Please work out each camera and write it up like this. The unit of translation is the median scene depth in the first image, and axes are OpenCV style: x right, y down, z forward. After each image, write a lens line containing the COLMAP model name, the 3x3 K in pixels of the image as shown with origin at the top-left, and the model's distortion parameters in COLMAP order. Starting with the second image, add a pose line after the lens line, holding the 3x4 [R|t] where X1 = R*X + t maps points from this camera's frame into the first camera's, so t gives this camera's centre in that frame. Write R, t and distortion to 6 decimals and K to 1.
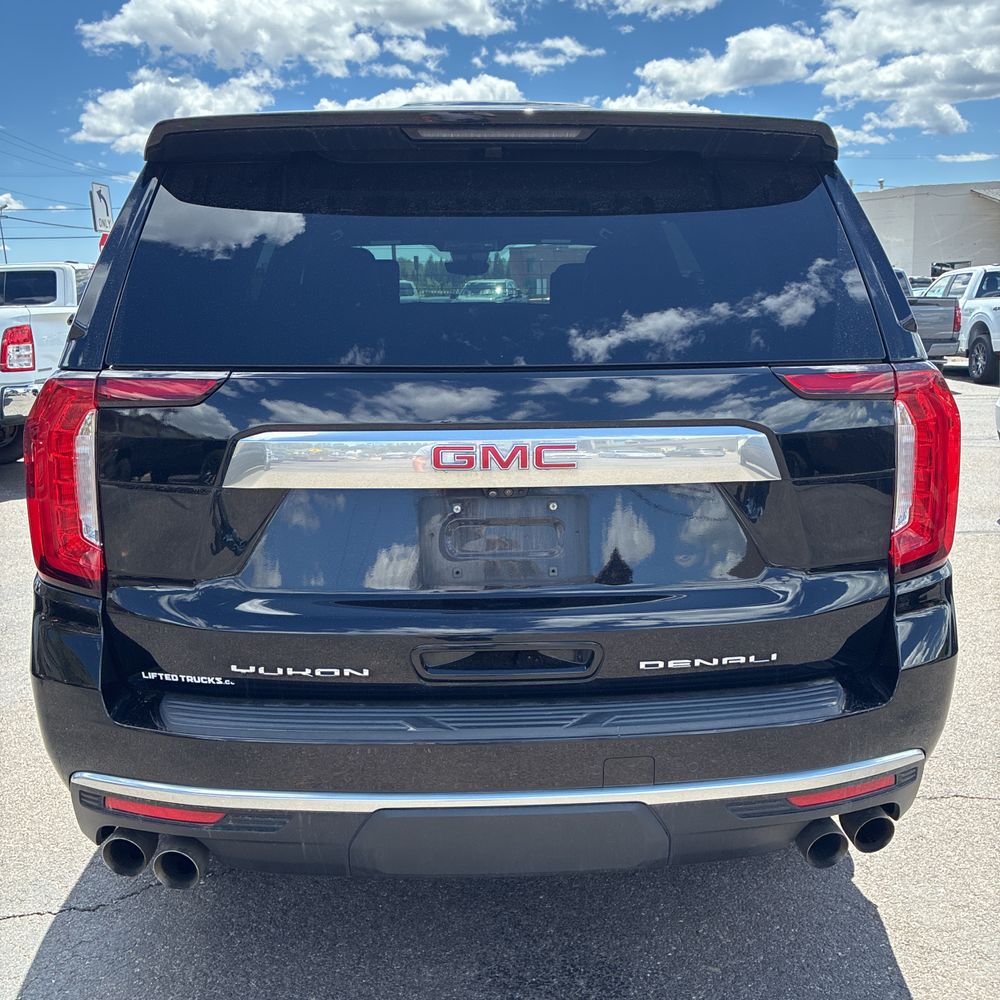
lens RADIAL K [[1052.1, 0, 505.9], [0, 1052.1, 491.5], [0, 0, 1]] dist [0.002945, 0.000000]
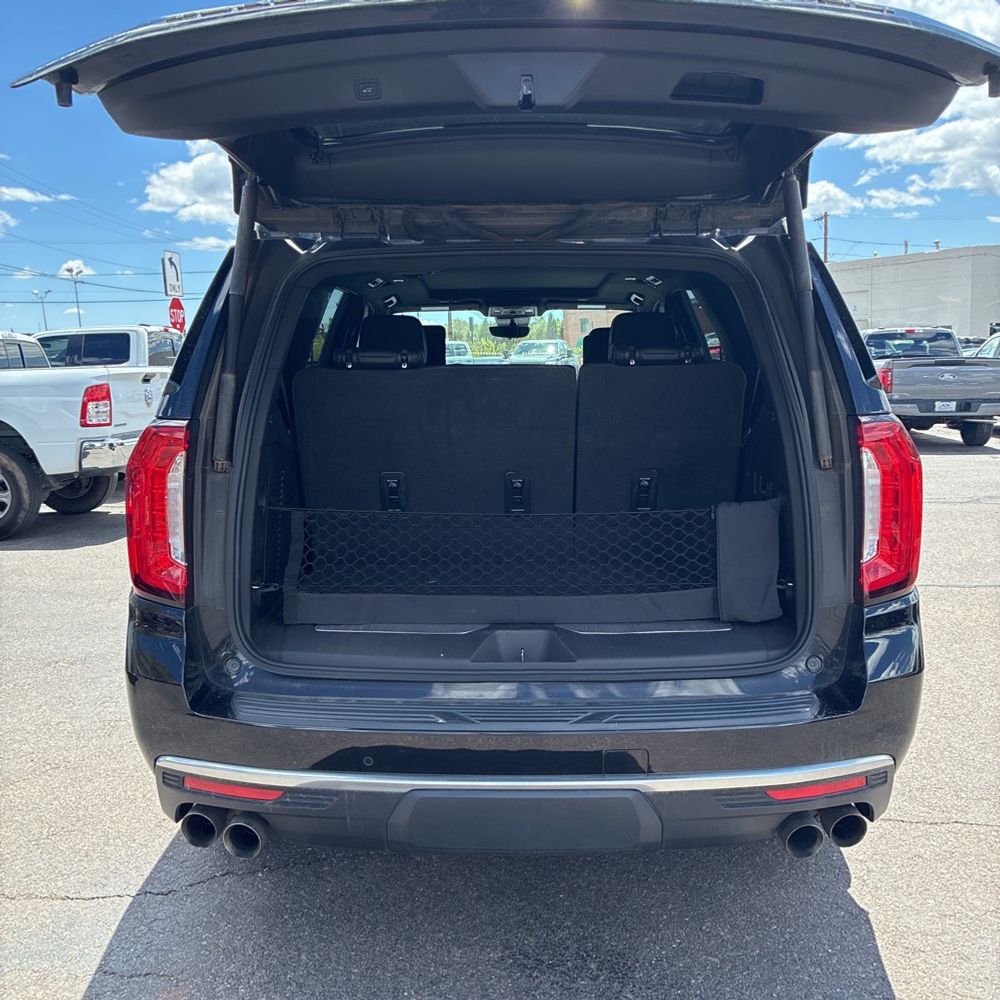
lens RADIAL K [[1052.1, 0, 498.2], [0, 1052.1, 508.1], [0, 0, 1]] dist [0.002945, 0.000000]
pose [[0.998334, 0.007108, -0.057263, 0.031150], [-0.009404, 0.999159, -0.039912, 0.024333], [0.056931, 0.040384, 0.997561, -0.141369]]
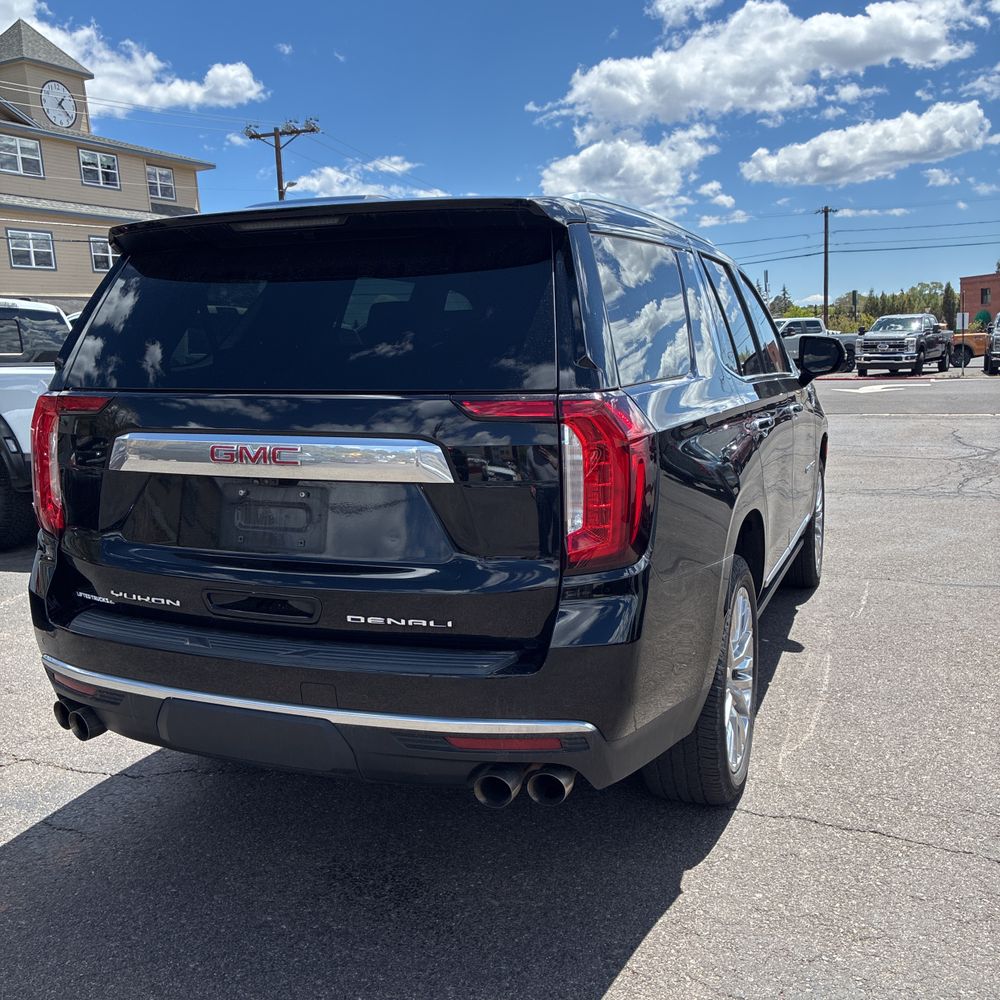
lens RADIAL K [[1052.1, 0, 525.6], [0, 1052.1, 480.2], [0, 0, 1]] dist [0.002945, 0.000000]
pose [[0.910135, 0.044176, -0.411951, 0.687914], [-0.064020, 0.997352, -0.034490, 0.019363], [0.409336, 0.057763, 0.910553, -0.091652]]
